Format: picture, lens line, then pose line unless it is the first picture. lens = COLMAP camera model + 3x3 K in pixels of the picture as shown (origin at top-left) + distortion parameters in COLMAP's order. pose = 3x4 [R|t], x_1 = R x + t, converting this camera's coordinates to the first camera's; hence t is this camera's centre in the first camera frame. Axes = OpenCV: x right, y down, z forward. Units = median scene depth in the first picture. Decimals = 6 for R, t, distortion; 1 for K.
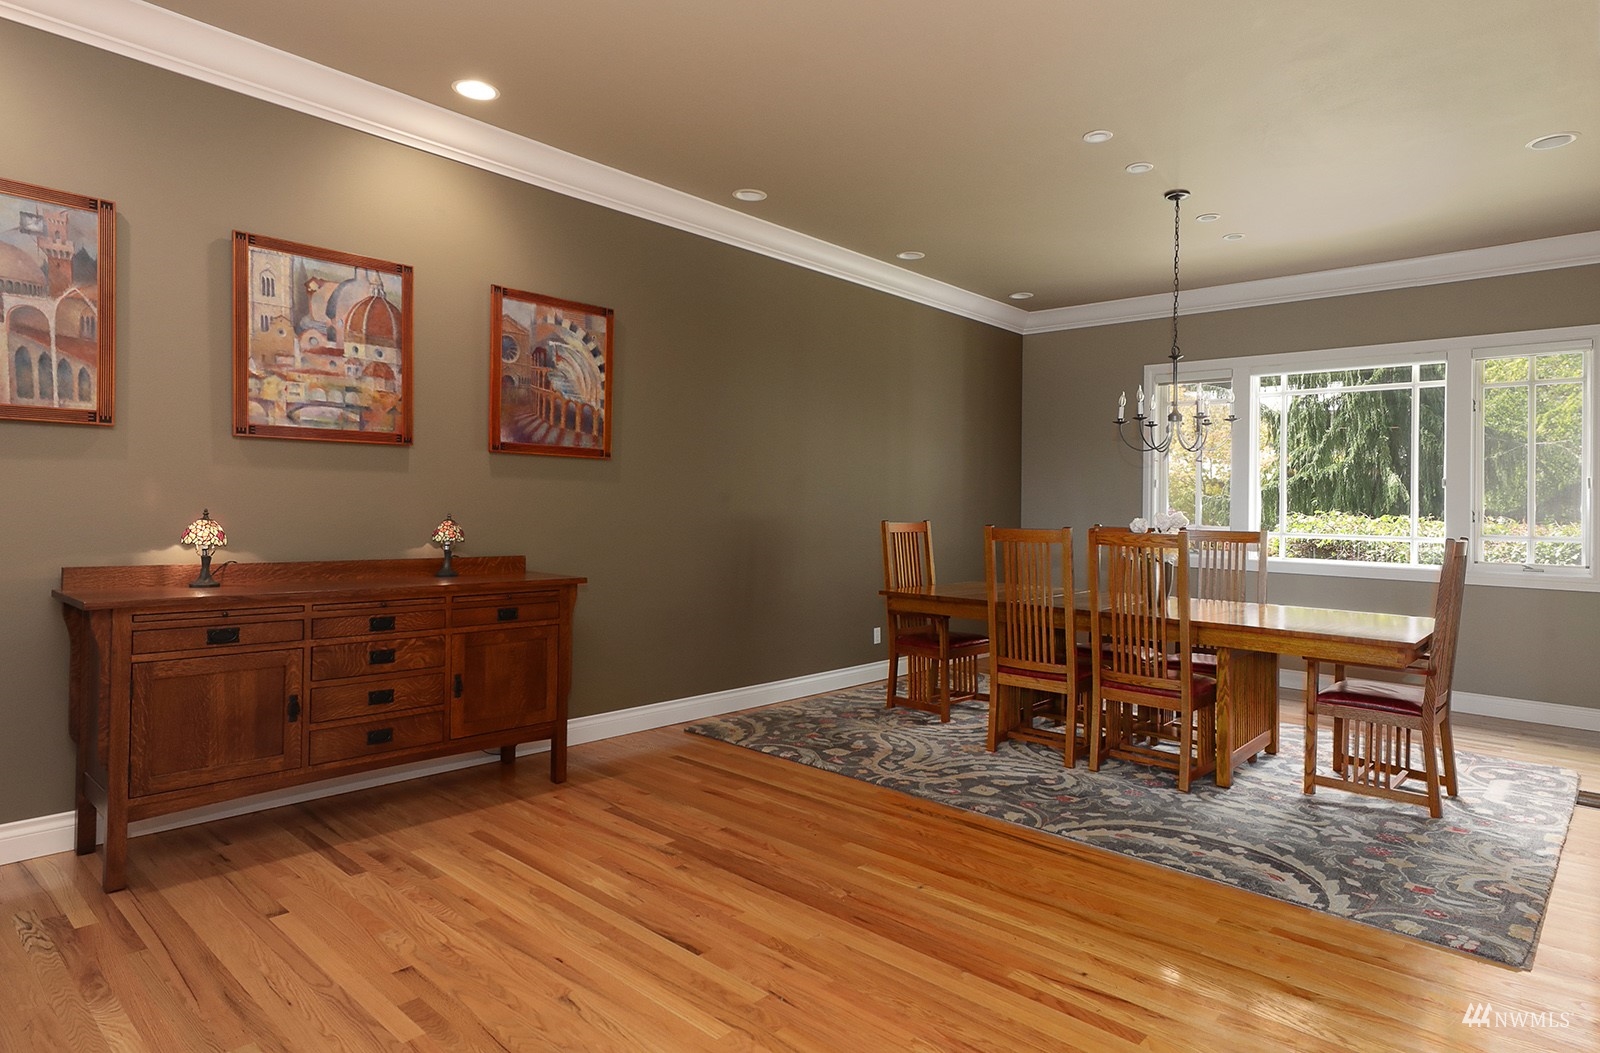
lens RADIAL K [[935.9, 0, 802.4], [0, 935.9, 519.0], [0, 0, 1]] dist [0.003421, 0.007650]
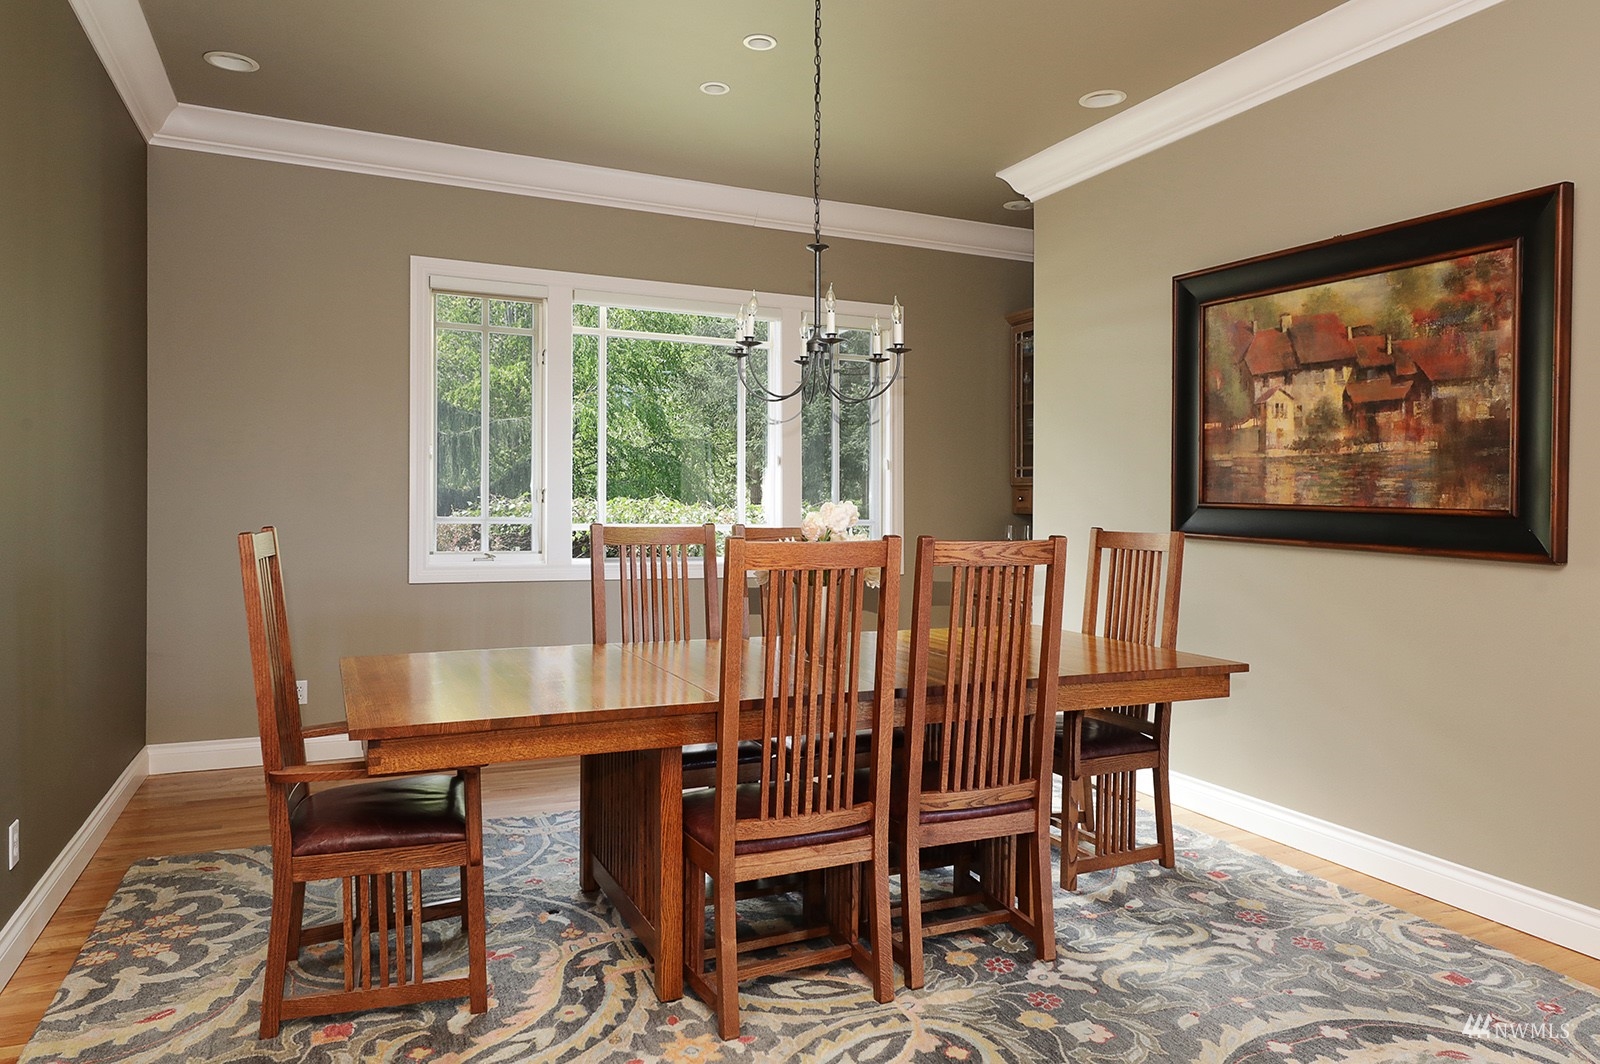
lens RADIAL K [[1045.4, 0, 799.5], [0, 1045.4, 531.2], [0, 0, 1]] dist [0.027363, 0.001443]
pose [[0.387966, -0.039523, 0.920826, -0.725885], [0.009366, 0.999198, 0.038941, -0.039921], [-0.921626, -0.006483, 0.388025, 2.376550]]
